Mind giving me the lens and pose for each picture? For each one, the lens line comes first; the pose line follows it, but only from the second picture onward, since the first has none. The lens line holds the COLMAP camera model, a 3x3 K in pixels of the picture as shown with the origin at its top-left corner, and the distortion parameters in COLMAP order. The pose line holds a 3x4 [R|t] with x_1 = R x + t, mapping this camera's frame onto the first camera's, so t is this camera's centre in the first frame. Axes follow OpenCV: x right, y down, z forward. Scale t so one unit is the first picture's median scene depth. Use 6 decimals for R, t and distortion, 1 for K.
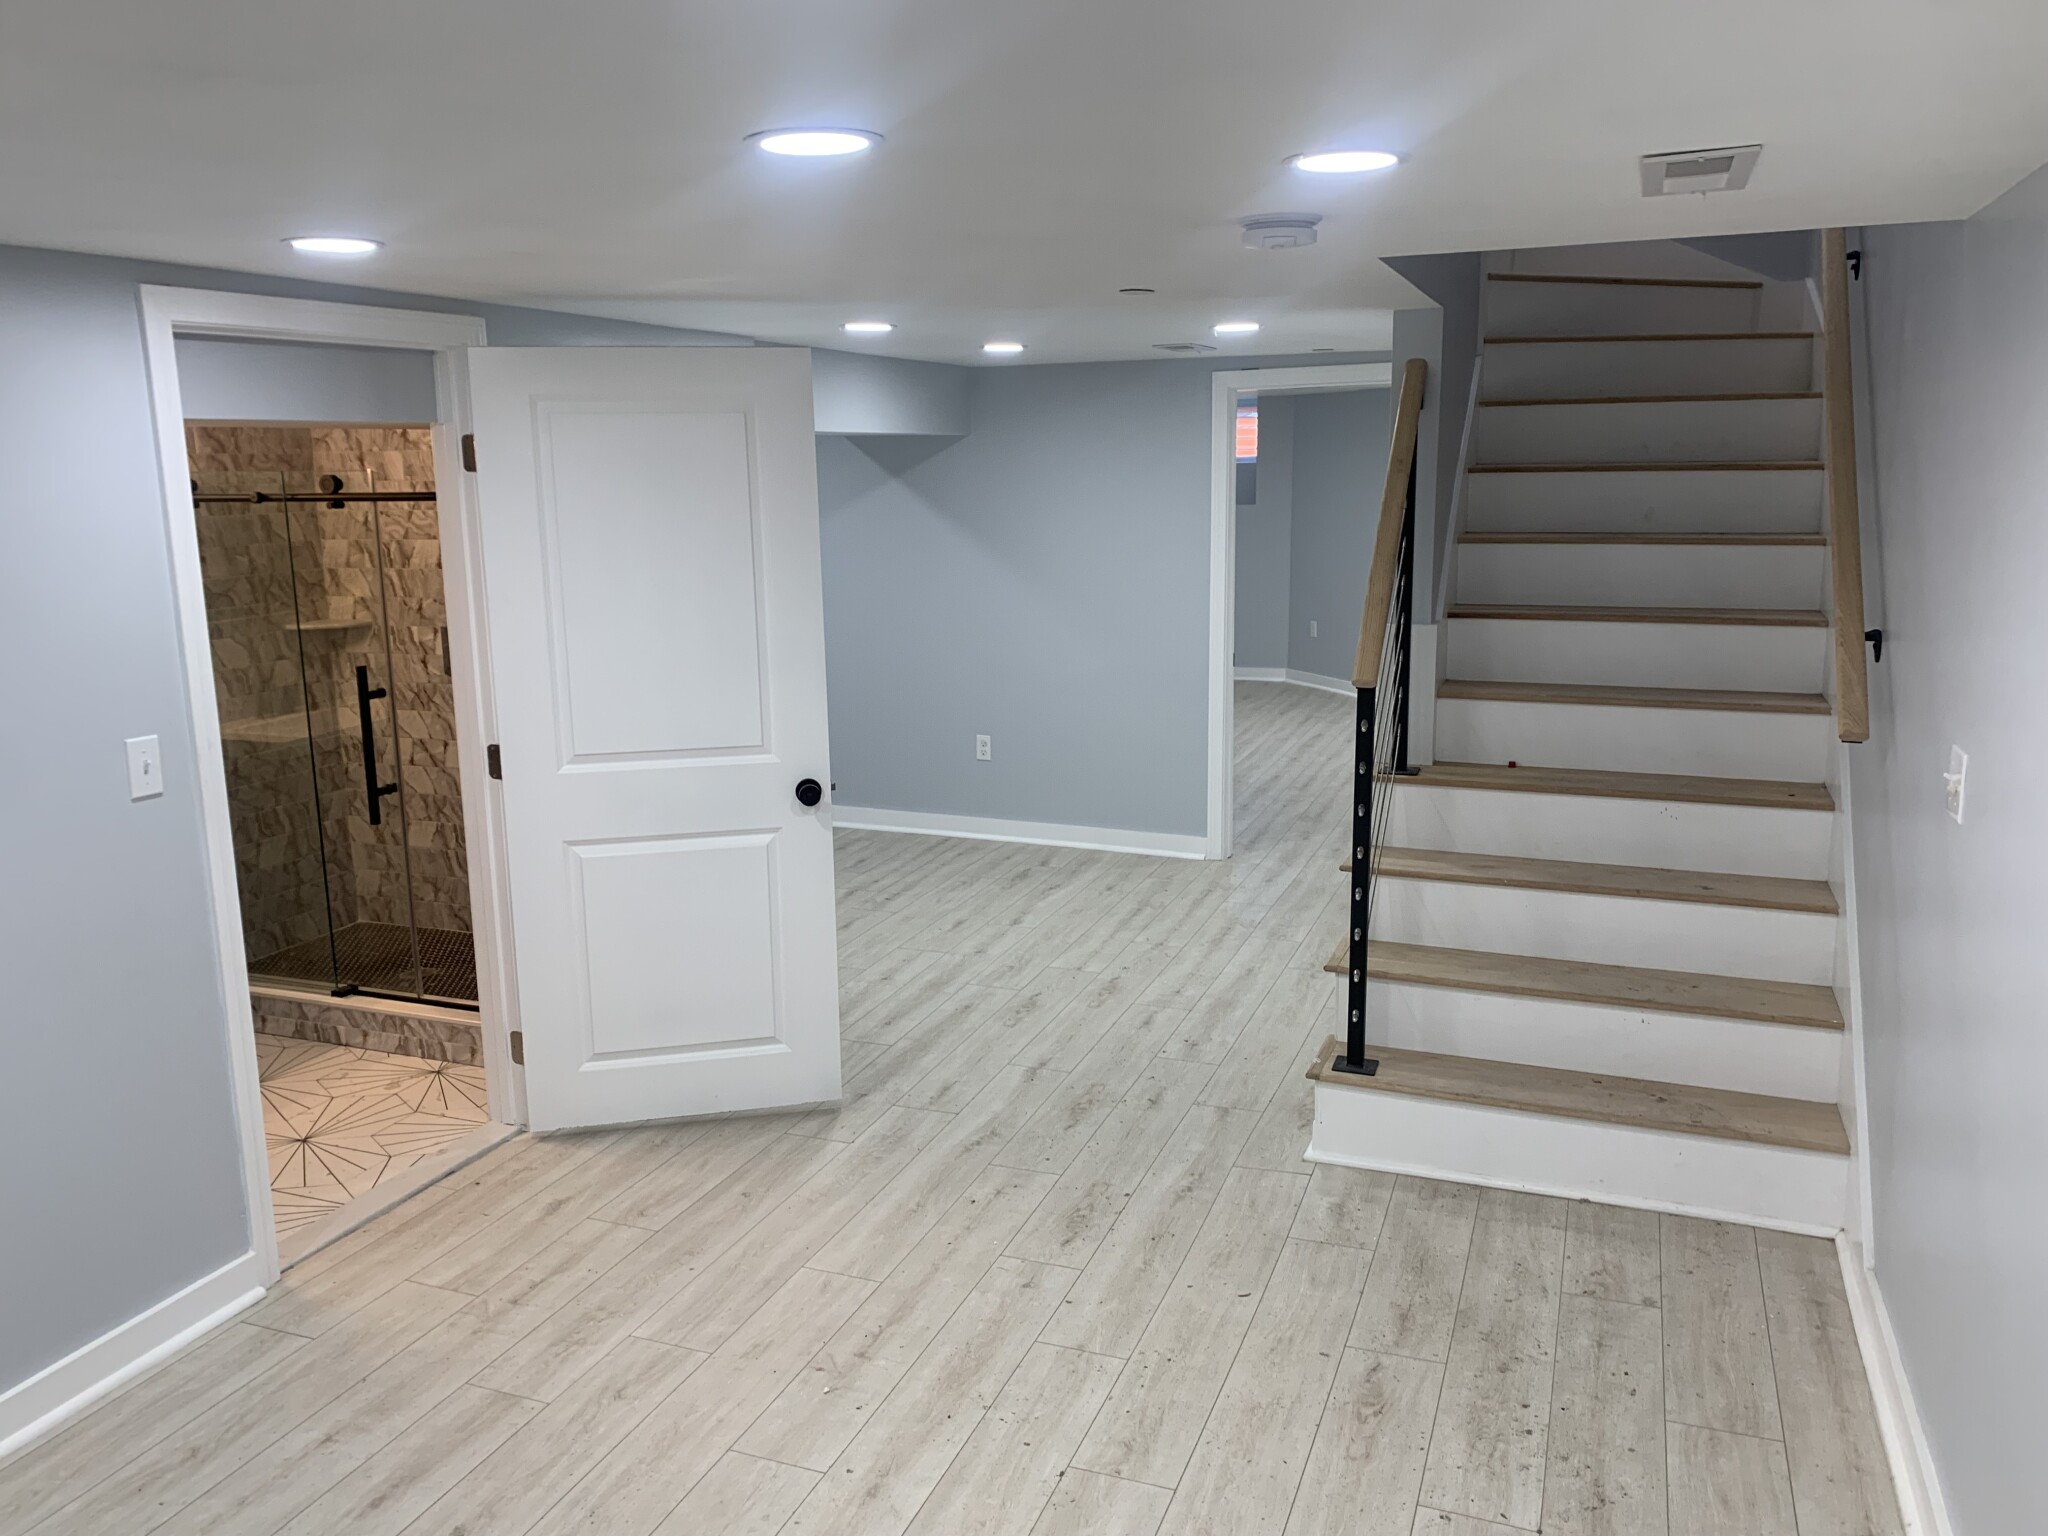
lens RADIAL K [[1569.7, 0, 972.6], [0, 1569.7, 783.5], [0, 0, 1]] dist [0.019787, -0.010276]
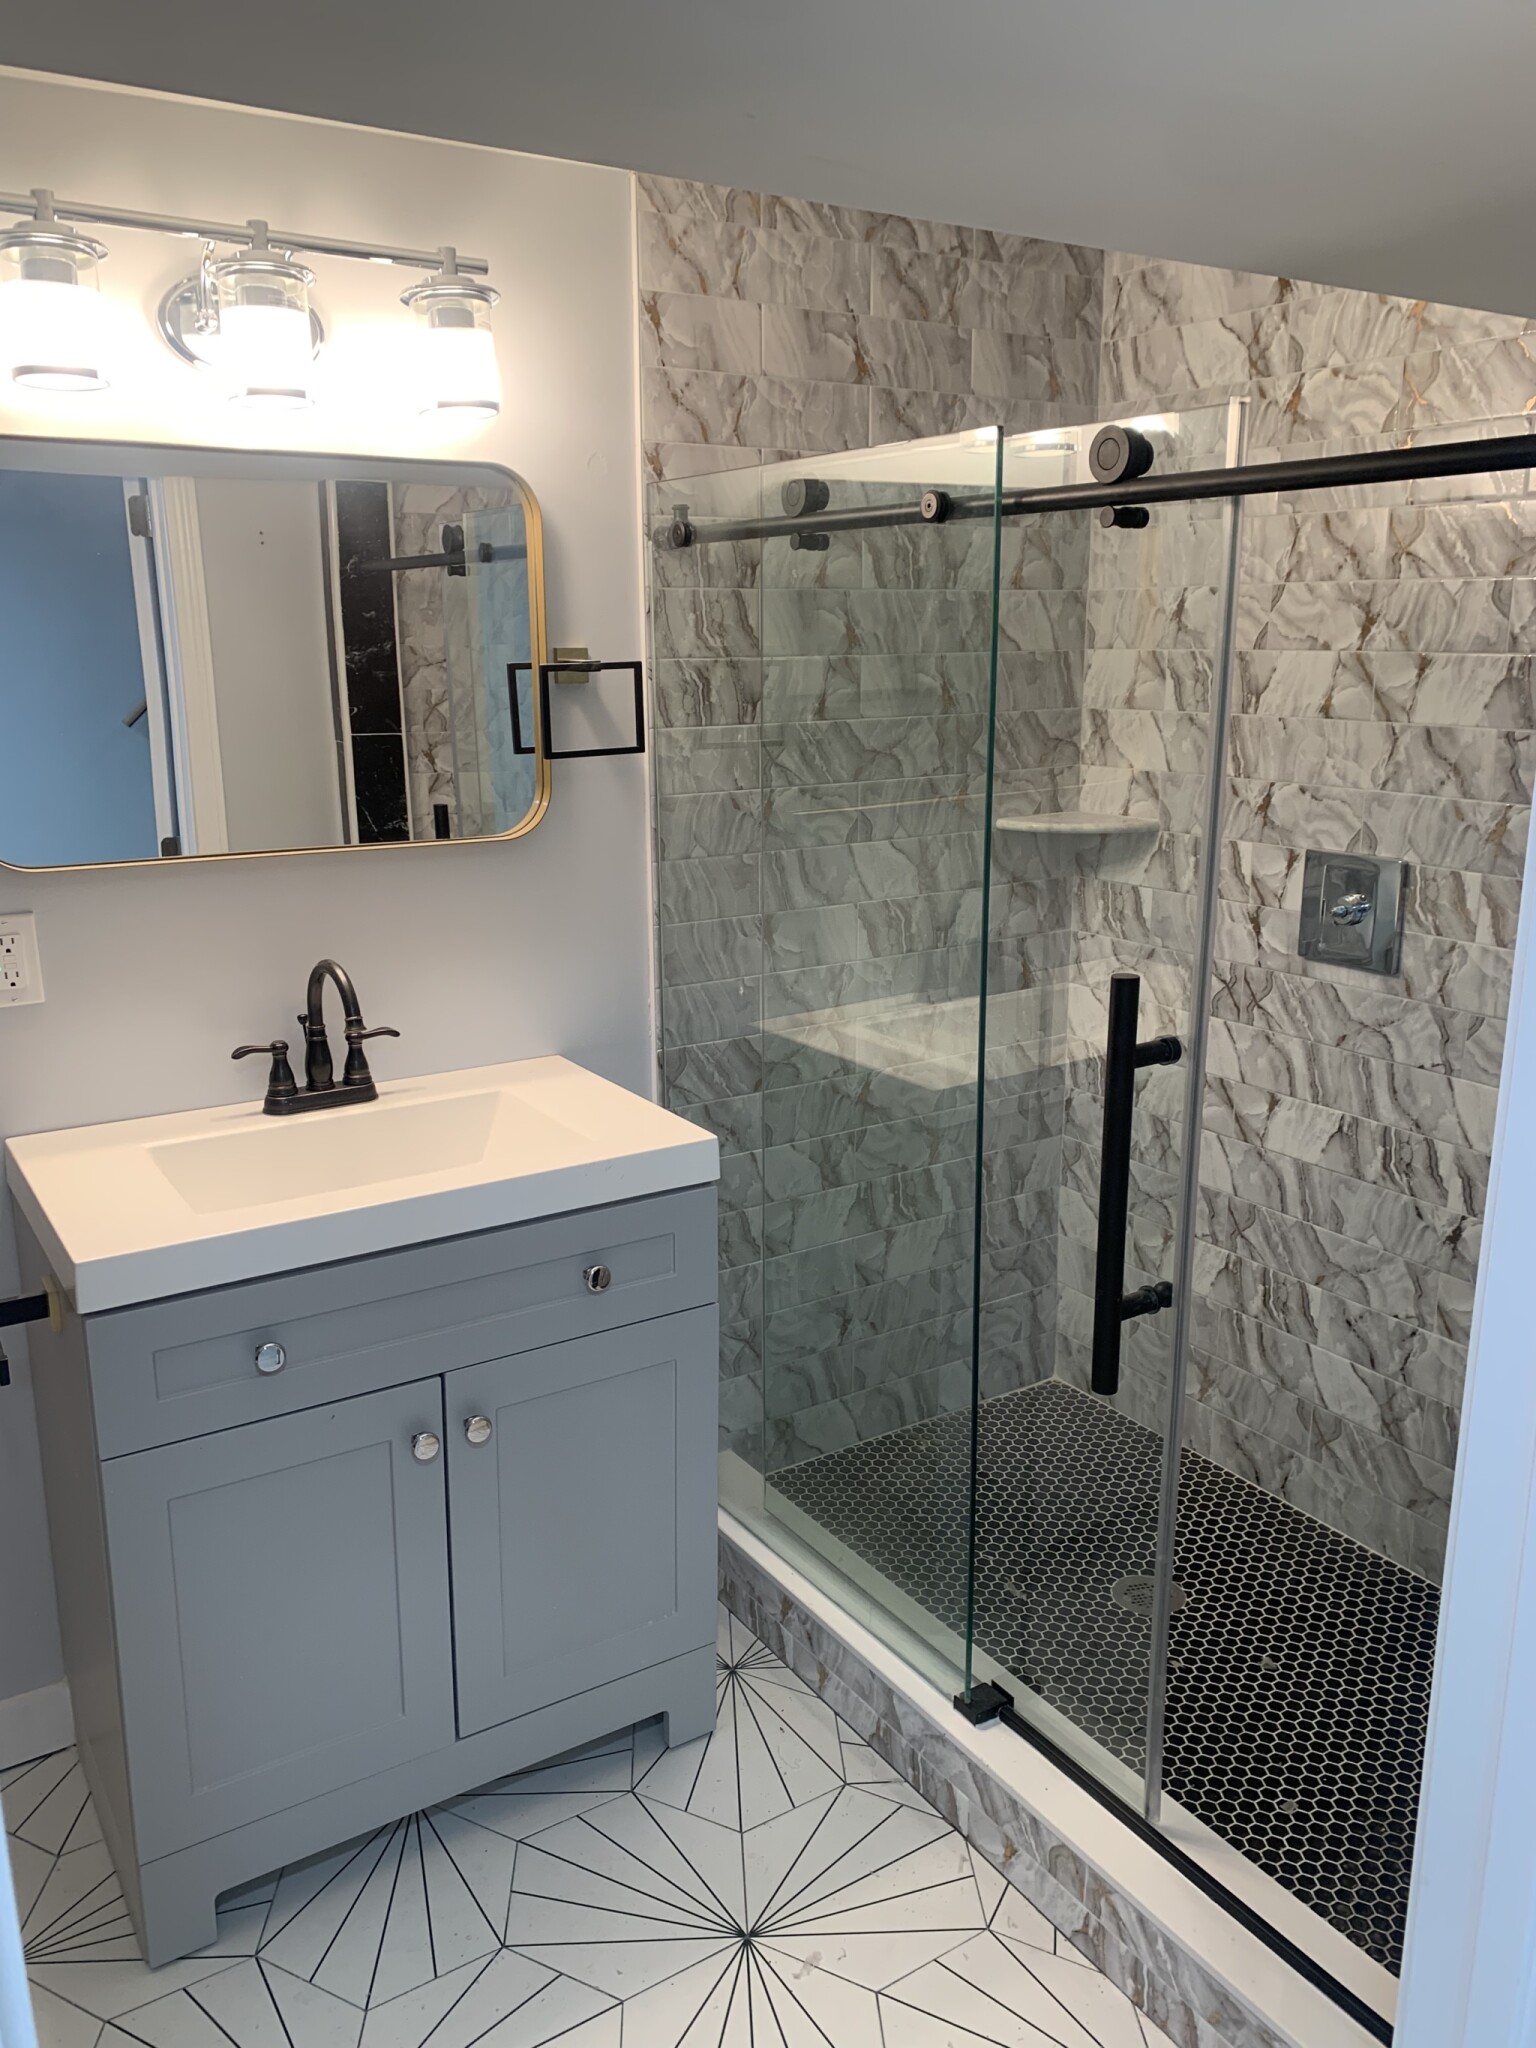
lens RADIAL K [[1569.7, 0, 763.8], [0, 1569.7, 1024.0], [0, 0, 1]] dist [0.019787, -0.010276]
pose [[0.827578, 0.151379, -0.540555, -0.214178], [-0.121704, 0.988434, 0.090478, -0.071571], [0.547999, -0.009090, 0.836429, 0.535102]]
